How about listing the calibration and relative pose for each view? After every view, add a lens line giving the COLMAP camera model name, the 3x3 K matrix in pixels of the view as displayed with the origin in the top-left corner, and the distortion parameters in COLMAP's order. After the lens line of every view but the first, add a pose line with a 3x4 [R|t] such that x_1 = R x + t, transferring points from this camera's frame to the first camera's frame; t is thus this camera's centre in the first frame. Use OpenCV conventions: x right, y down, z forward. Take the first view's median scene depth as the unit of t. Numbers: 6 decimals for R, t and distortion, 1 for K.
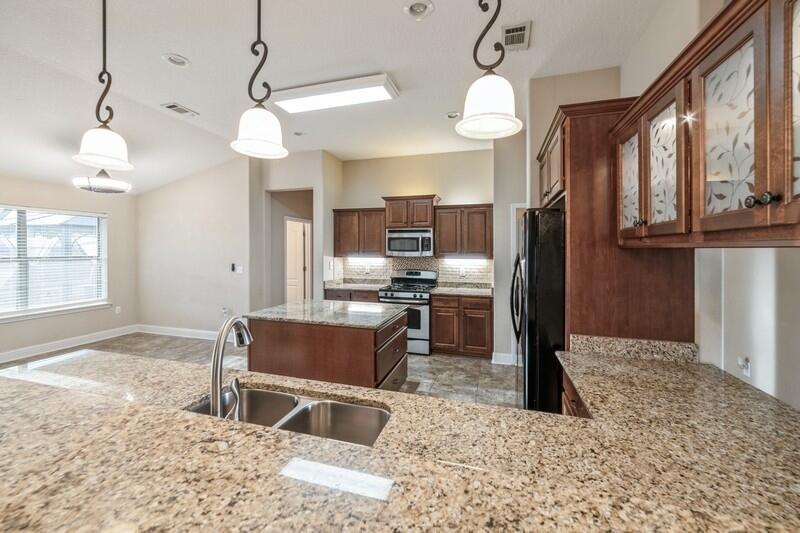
lens RADIAL K [[316.2, 0, 404.5], [0, 316.2, 251.5], [0, 0, 1]] dist [0.010870, 0.000011]
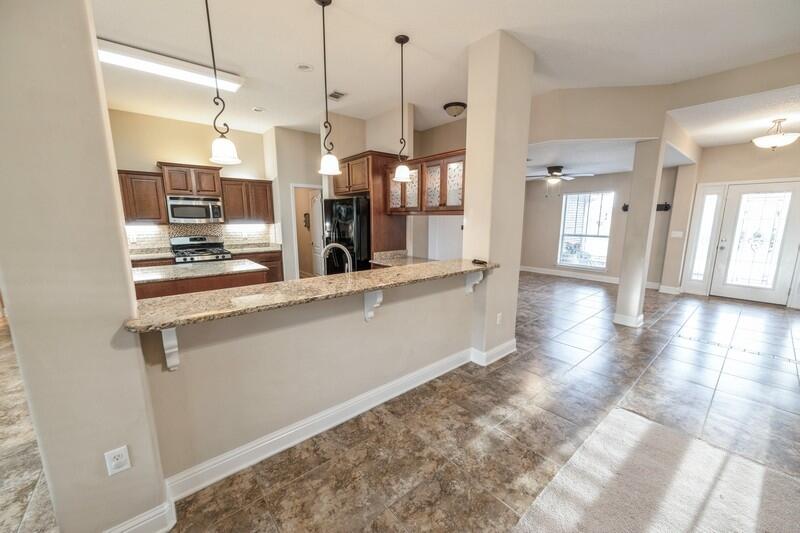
lens RADIAL K [[300.7, 0, 400.0], [0, 300.7, 266.5], [0, 0, 1]] dist [0.000986, 0.000199]
pose [[0.558580, -0.140085, 0.817536, -0.465420], [0.008897, 0.986590, 0.162974, 0.000351], [-0.829403, -0.083761, 0.552335, -0.152670]]
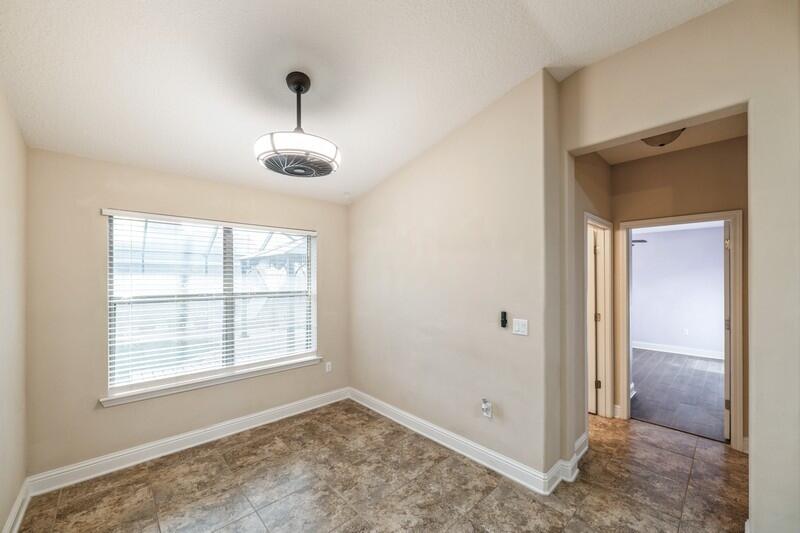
lens RADIAL K [[318.4, 0, 401.5], [0, 318.4, 276.4], [0, 0, 1]] dist [-0.000263, -0.000043]
pose [[0.862578, -0.007525, -0.505868, -0.455067], [0.002370, 0.999939, -0.010833, -0.010615], [0.505918, 0.008146, 0.862543, 0.536490]]
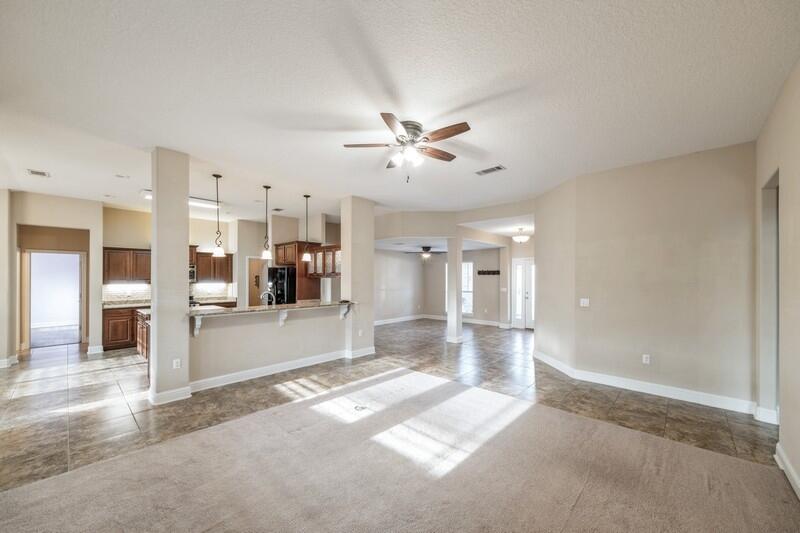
lens RADIAL K [[302.9, 0, 399.5], [0, 302.9, 278.1], [0, 0, 1]] dist [-0.001833, -0.000033]
pose [[0.446086, -0.006724, 0.894965, -0.849180], [0.006832, 0.999968, 0.004107, -0.005492], [-0.894964, 0.004282, 0.446118, -0.666712]]
